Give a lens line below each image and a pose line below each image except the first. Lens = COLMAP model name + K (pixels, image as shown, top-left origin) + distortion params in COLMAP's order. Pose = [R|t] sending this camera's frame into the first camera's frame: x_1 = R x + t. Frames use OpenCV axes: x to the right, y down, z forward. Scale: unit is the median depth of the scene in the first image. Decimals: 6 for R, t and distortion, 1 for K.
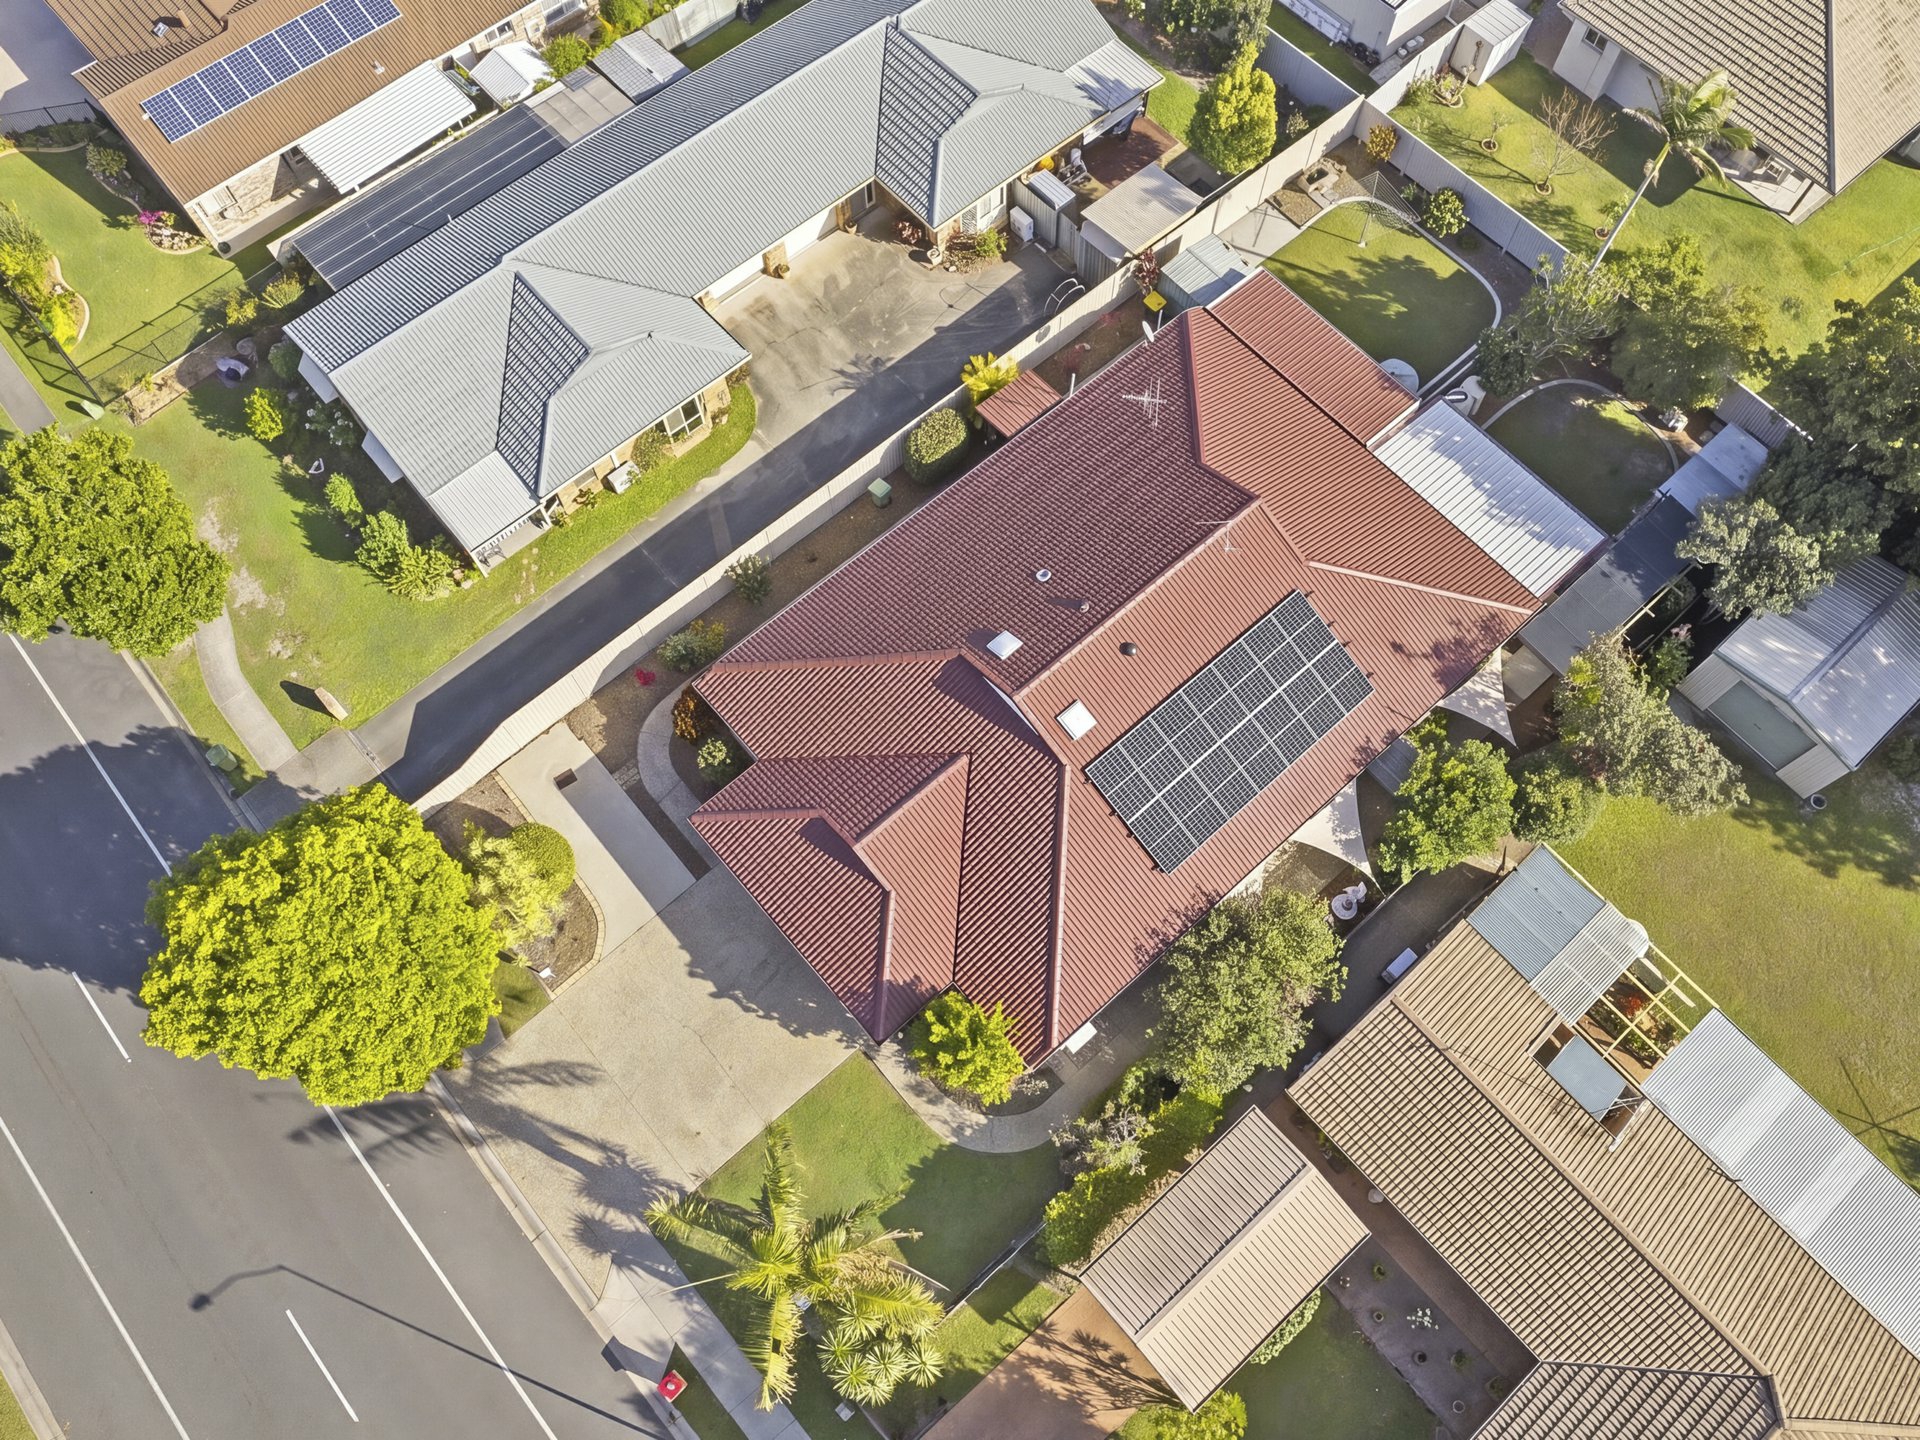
lens RADIAL K [[1443.8, 0, 968.7], [0, 1443.8, 696.0], [0, 0, 1]] dist [-0.120079, 0.122064]
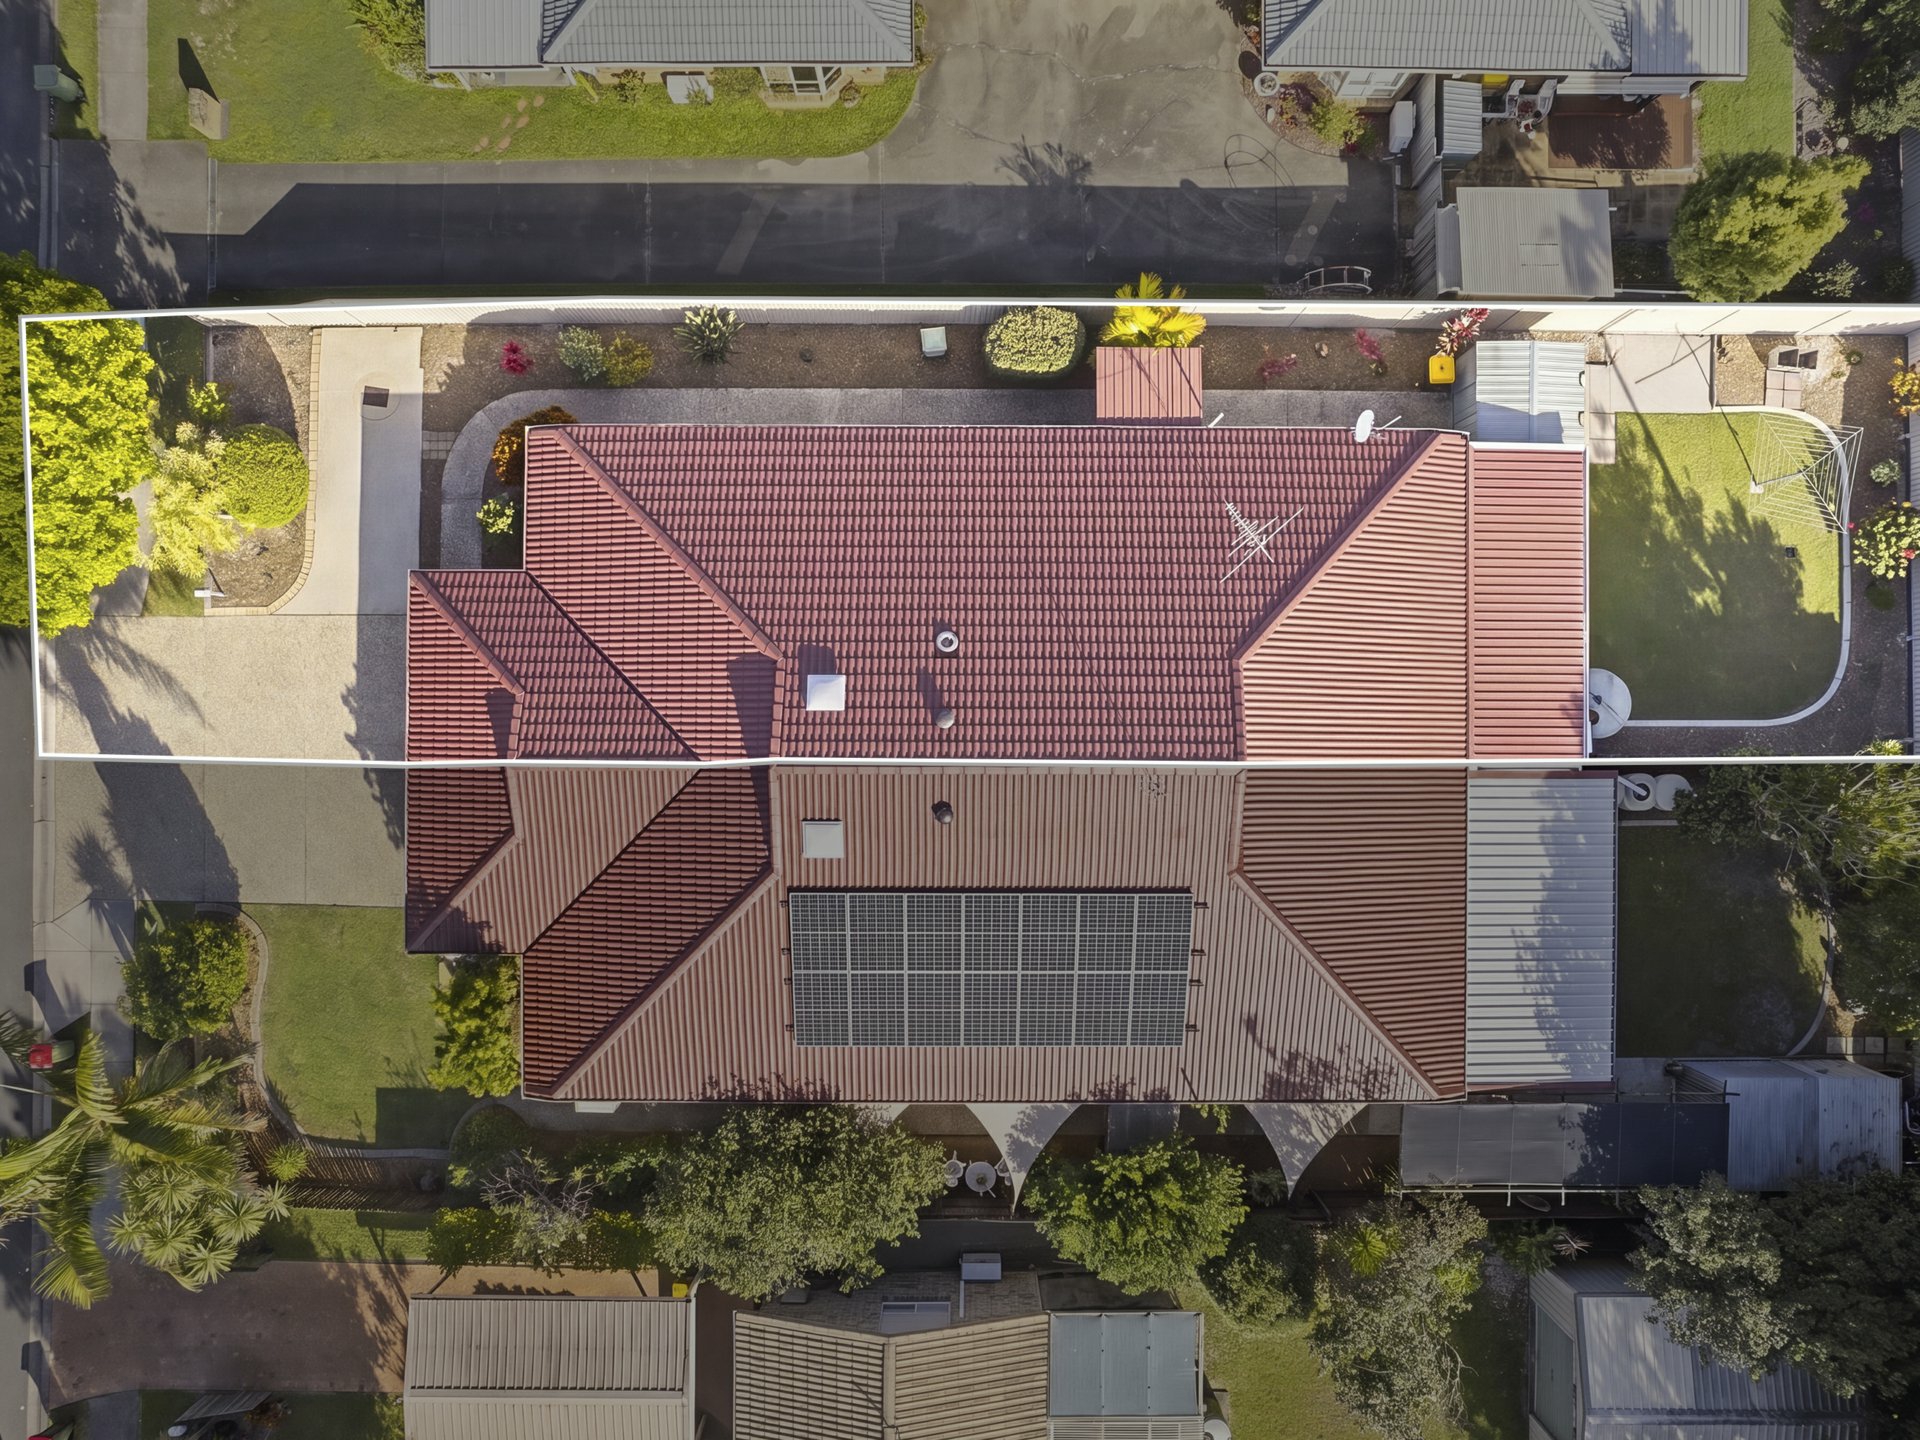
lens RADIAL K [[1443.8, 0, 968.7], [0, 1443.8, 696.0], [0, 0, 1]] dist [-0.120079, 0.122064]
pose [[0.749689, 0.661776, 0.004313, 0.068095], [-0.611392, 0.690088, 0.387271, -0.320894], [0.253310, -0.292970, 0.921956, 0.303039]]
